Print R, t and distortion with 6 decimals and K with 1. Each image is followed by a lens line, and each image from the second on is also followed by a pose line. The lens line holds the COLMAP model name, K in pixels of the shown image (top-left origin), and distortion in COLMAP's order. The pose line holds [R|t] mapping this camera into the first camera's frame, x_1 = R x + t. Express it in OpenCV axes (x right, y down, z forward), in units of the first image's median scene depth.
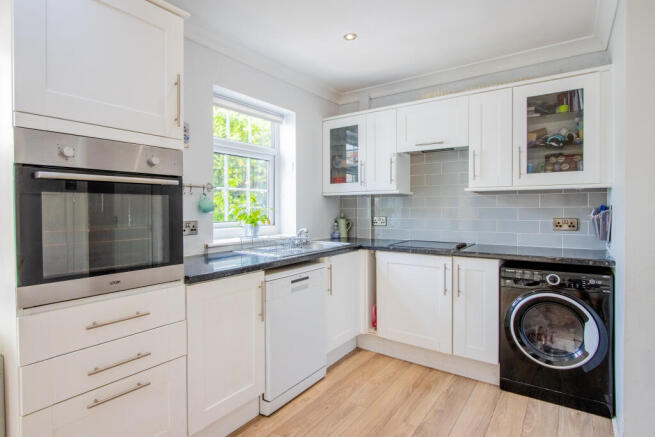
lens RADIAL K [[340.6, 0, 326.5], [0, 340.6, 217.2], [0, 0, 1]] dist [0.000168, 0.000339]
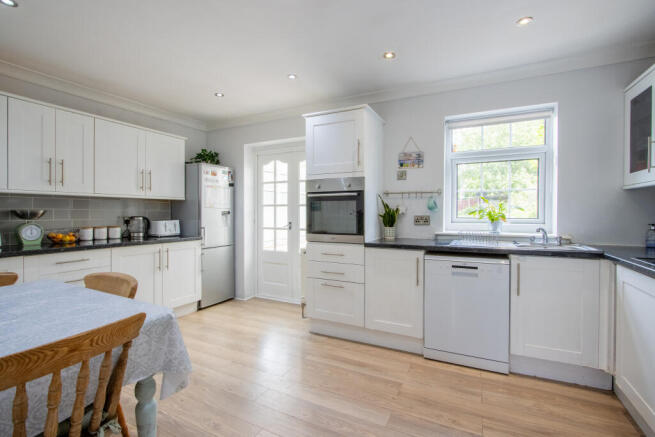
lens RADIAL K [[301.5, 0, 325.9], [0, 301.5, 216.2], [0, 0, 1]] dist [-0.018305, 0.003196]
pose [[0.155780, 0.017458, -0.987637, 0.833096], [-0.023365, 0.999629, 0.013984, 0.005327], [0.987515, 0.020898, 0.156130, 0.356776]]
